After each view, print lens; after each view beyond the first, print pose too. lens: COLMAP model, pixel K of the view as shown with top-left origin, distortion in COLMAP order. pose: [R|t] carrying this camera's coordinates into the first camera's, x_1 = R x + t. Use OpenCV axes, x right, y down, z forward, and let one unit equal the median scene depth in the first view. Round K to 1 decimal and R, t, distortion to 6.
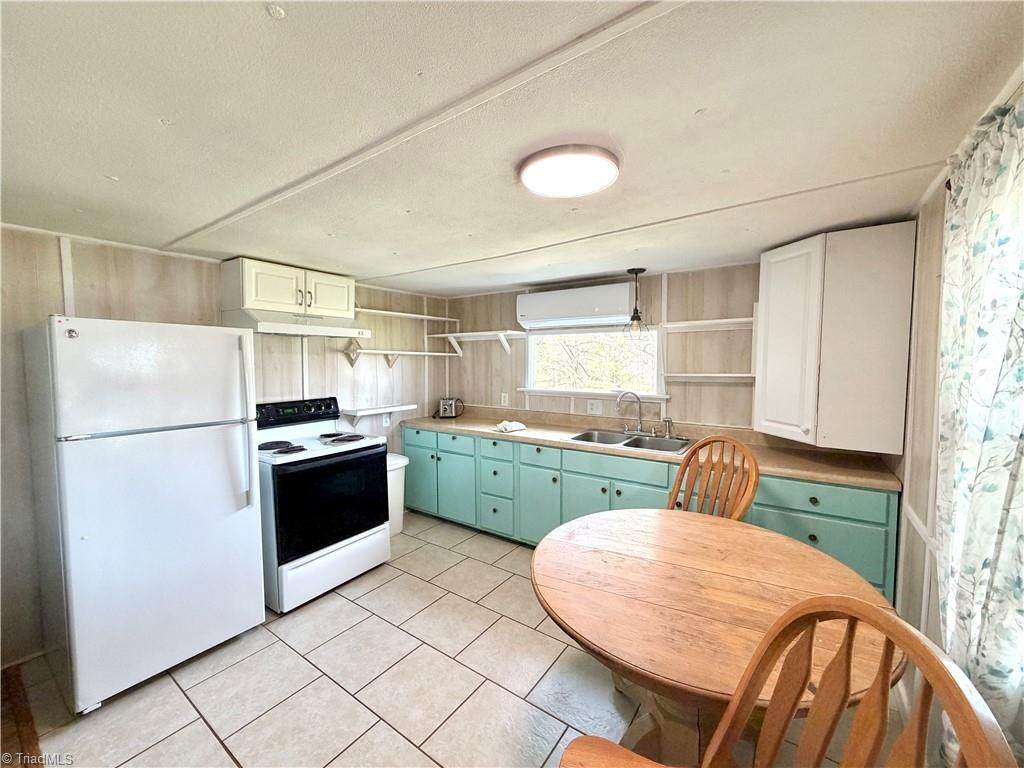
lens RADIAL K [[409.6, 0, 509.8], [0, 409.6, 383.6], [0, 0, 1]] dist [0.000328, 0.000160]
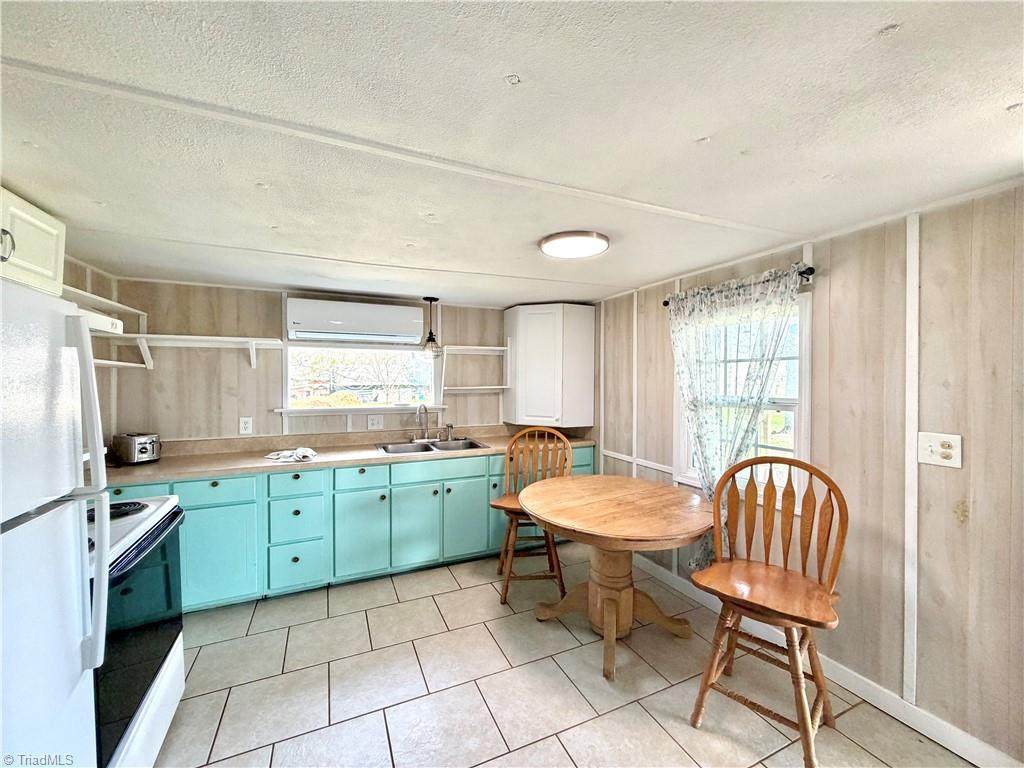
lens RADIAL K [[409.6, 0, 509.8], [0, 409.6, 383.6], [0, 0, 1]] dist [0.000328, 0.000160]
pose [[0.505665, -0.007845, 0.862694, -0.566810], [0.045727, 0.998797, -0.017720, -0.005438], [-0.861517, 0.048408, 0.505415, 0.226873]]
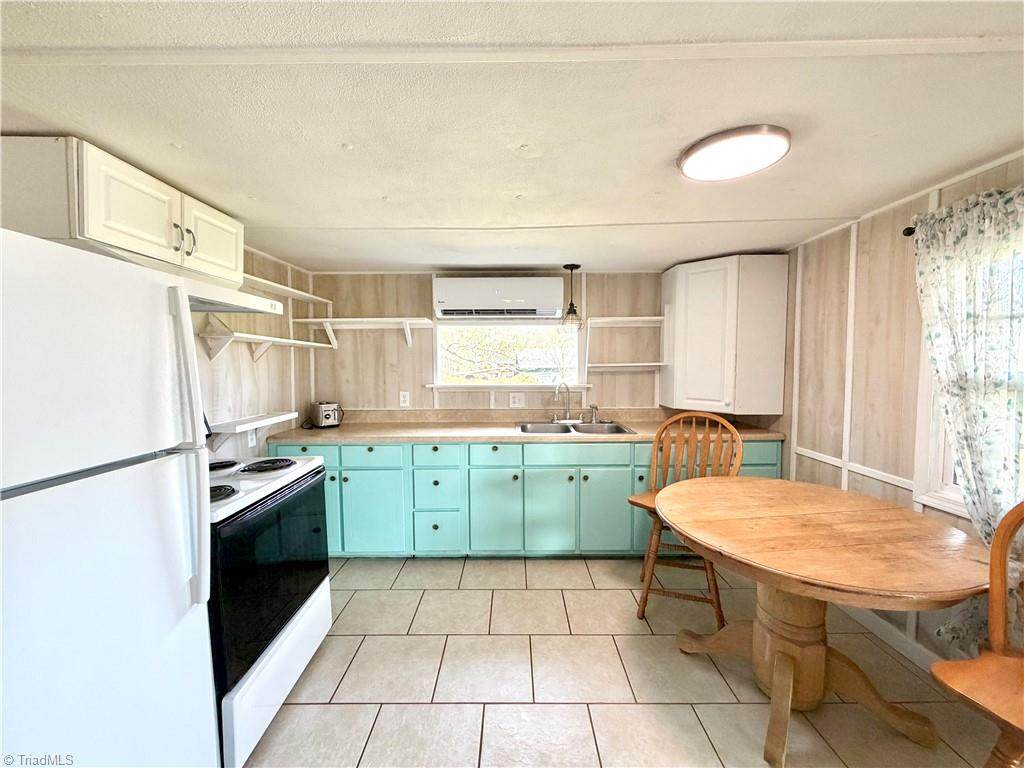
lens RADIAL K [[409.6, 0, 509.8], [0, 409.6, 383.6], [0, 0, 1]] dist [0.000328, 0.000160]
pose [[0.818967, -0.032871, 0.572898, -0.424522], [0.036305, 0.999326, 0.005439, 0.013064], [-0.572691, 0.016344, 0.819608, 0.227127]]
